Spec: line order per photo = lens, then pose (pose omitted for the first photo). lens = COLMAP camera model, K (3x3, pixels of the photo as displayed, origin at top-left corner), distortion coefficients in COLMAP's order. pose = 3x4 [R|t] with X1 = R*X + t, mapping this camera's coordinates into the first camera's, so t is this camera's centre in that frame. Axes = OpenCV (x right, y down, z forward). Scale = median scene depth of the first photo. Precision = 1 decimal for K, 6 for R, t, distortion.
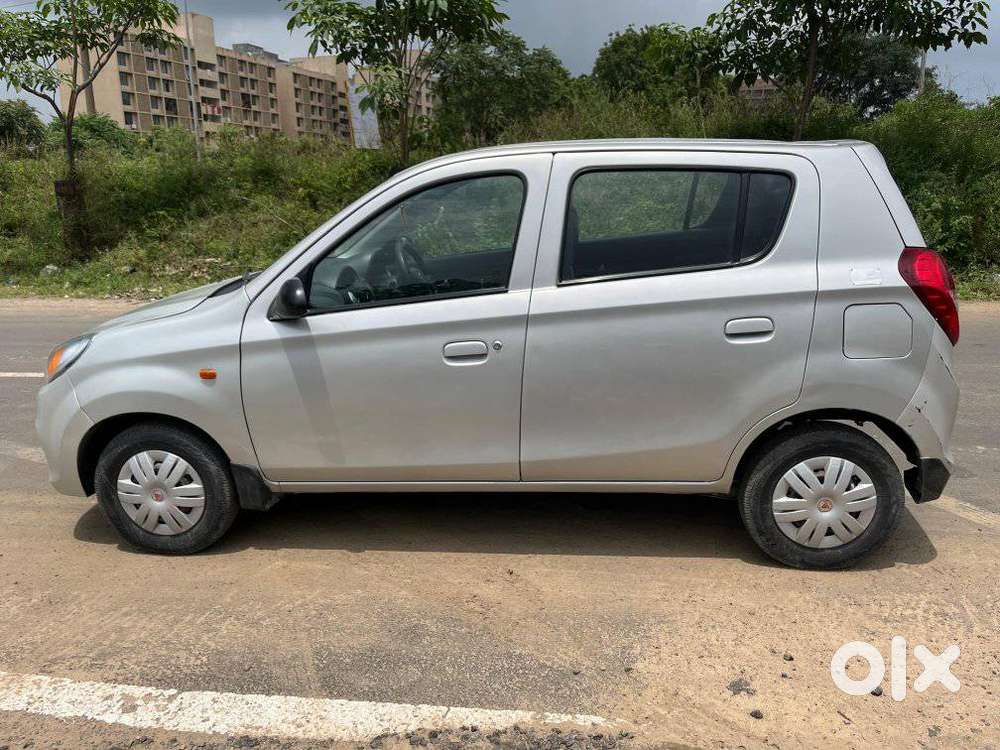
lens RADIAL K [[770.5, 0, 500.9], [0, 770.5, 367.7], [0, 0, 1]] dist [0.075265, -0.113664]
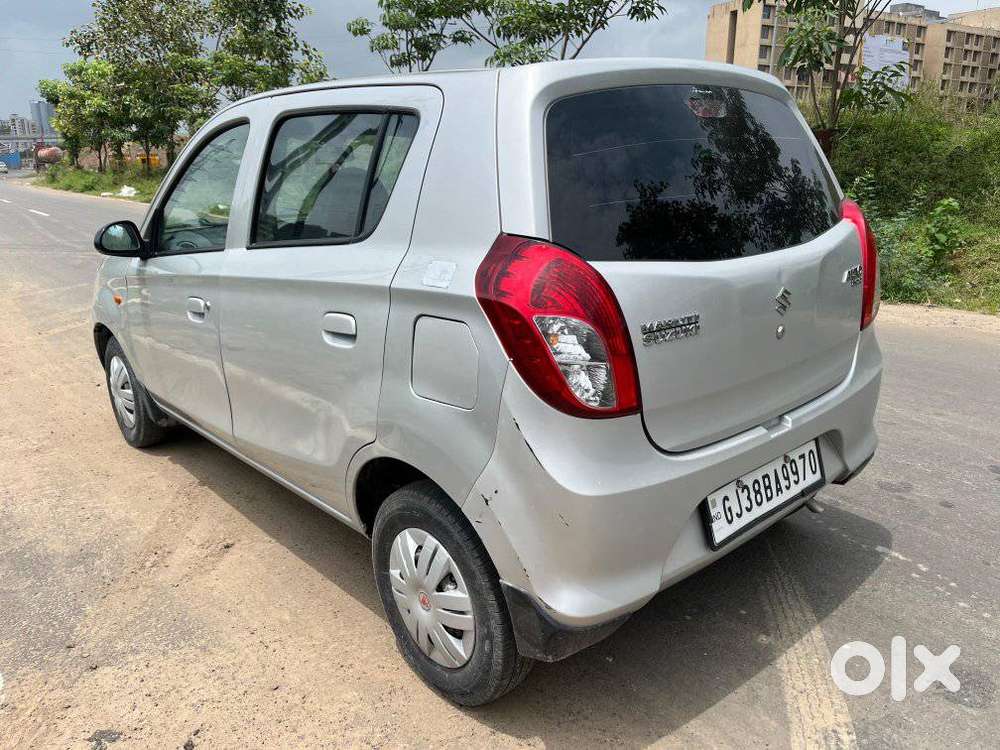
lens RADIAL K [[767.9, 0, 510.2], [0, 767.9, 371.5], [0, 0, 1]] dist [0.071855, -0.103068]
pose [[0.731652, 0.191314, -0.654282, 0.891105], [-0.164854, 0.980978, 0.102493, -0.106718], [0.661444, 0.032872, 0.749273, 0.535156]]
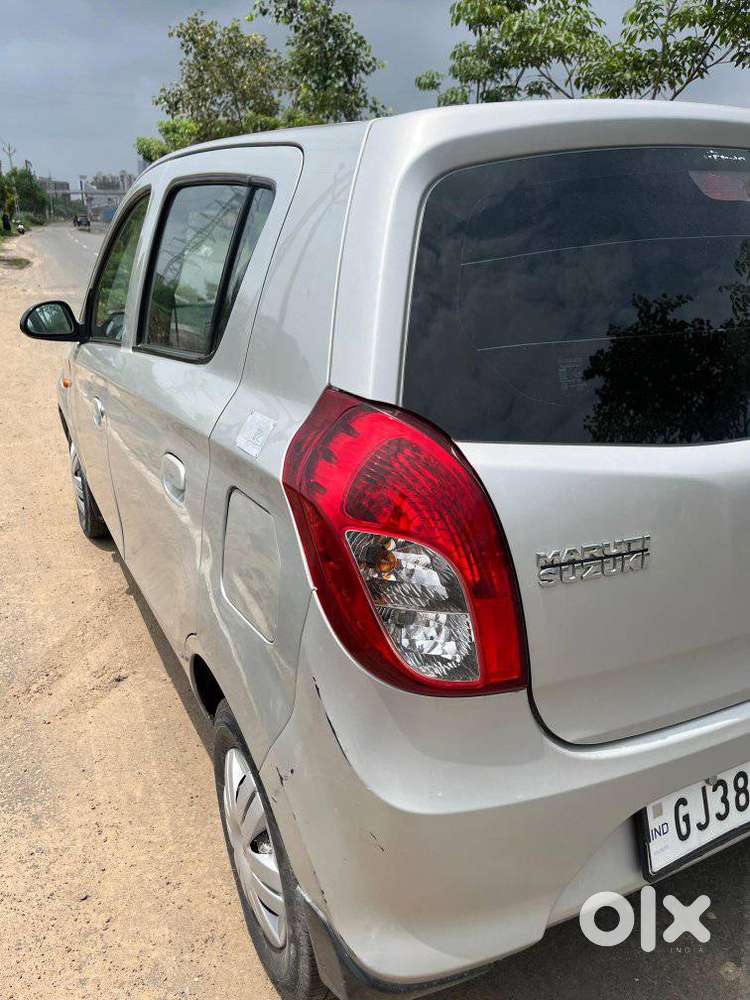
lens RADIAL K [[770.5, 0, 373.0], [0, 770.5, 506.9], [0, 0, 1]] dist [0.075265, -0.113664]
pose [[0.531833, 0.315580, -0.785852, 0.809846], [-0.225340, 0.947252, 0.227894, -0.181174], [0.816318, 0.055883, 0.574892, 0.763799]]
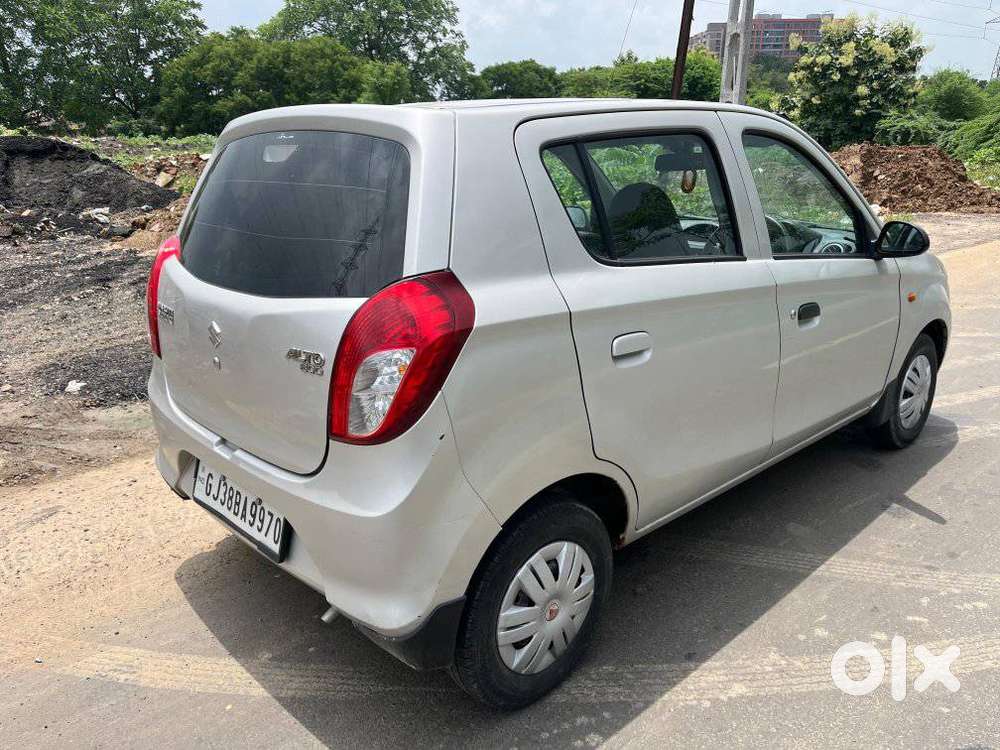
lens RADIAL K [[767.9, 0, 510.2], [0, 767.9, 371.5], [0, 0, 1]] dist [0.071855, -0.103068]
pose [[-0.654483, 0.253112, -0.712451, 0.958810], [-0.157934, 0.875745, 0.456210, -0.485850], [0.739398, 0.411102, -0.533185, 1.811316]]
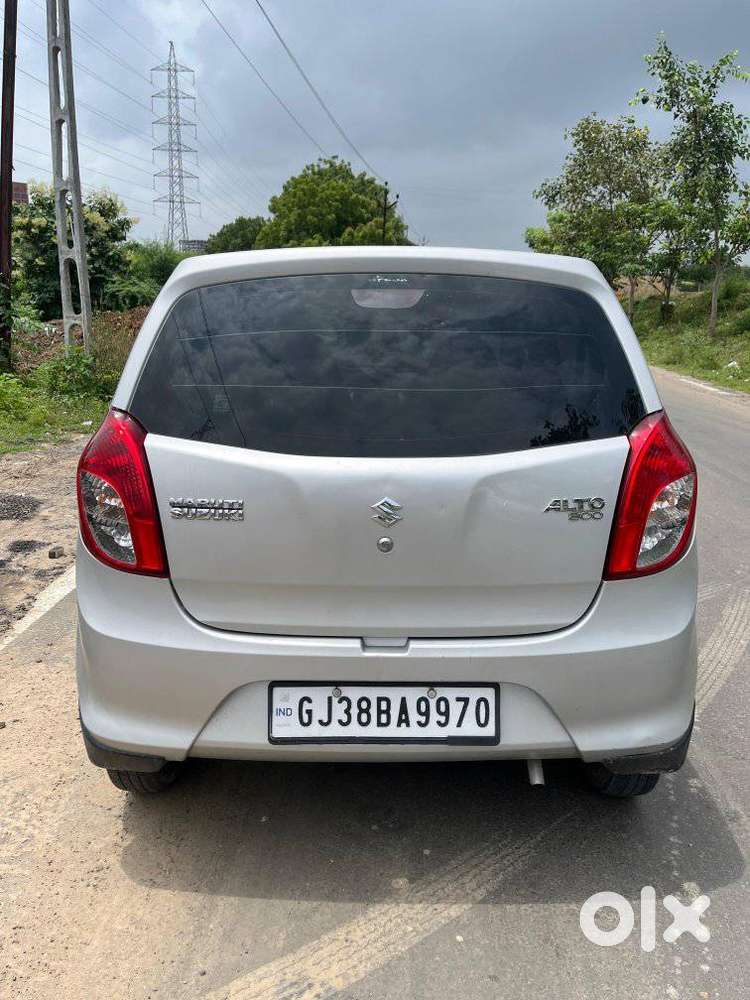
lens RADIAL K [[767.9, 0, 375.0], [0, 767.9, 500.0], [0, 0, 1]] dist [0.071855, -0.103068]
pose [[0.087189, 0.276957, -0.956919, 1.193568], [-0.264154, 0.932619, 0.245855, -0.294264], [0.960531, 0.231338, 0.154474, 1.091128]]
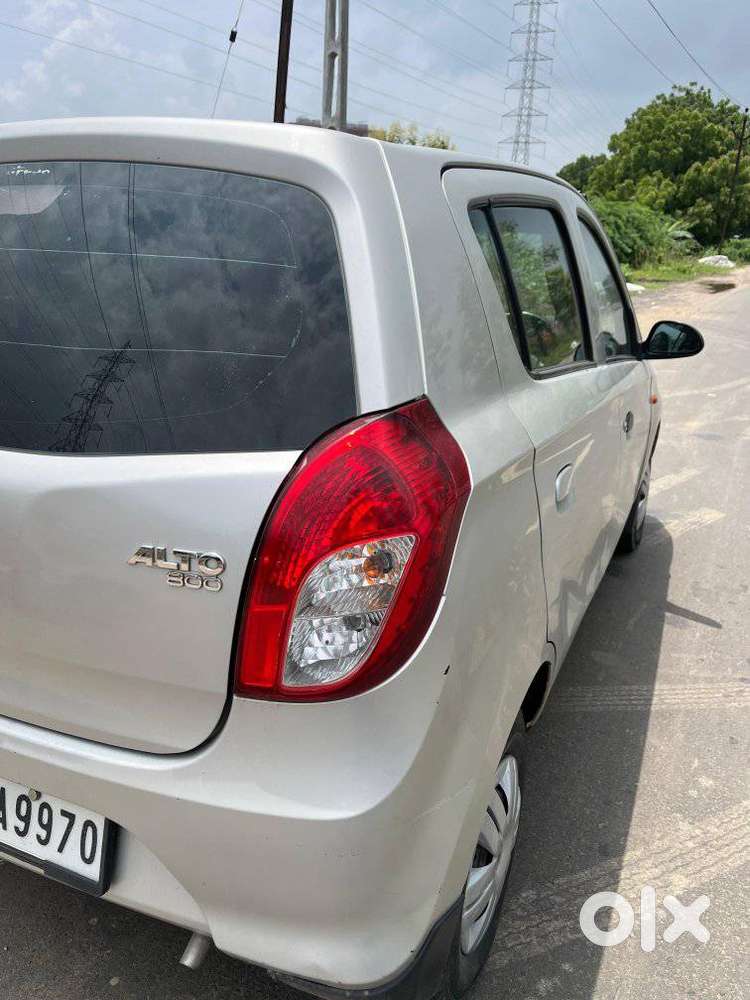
lens RADIAL K [[767.9, 0, 375.0], [0, 767.9, 500.0], [0, 0, 1]] dist [0.071855, -0.103068]
pose [[-0.317846, 0.322433, -0.891634, 0.897653], [-0.253003, 0.877459, 0.407497, -0.374747], [0.913763, 0.355108, -0.197321, 1.487366]]
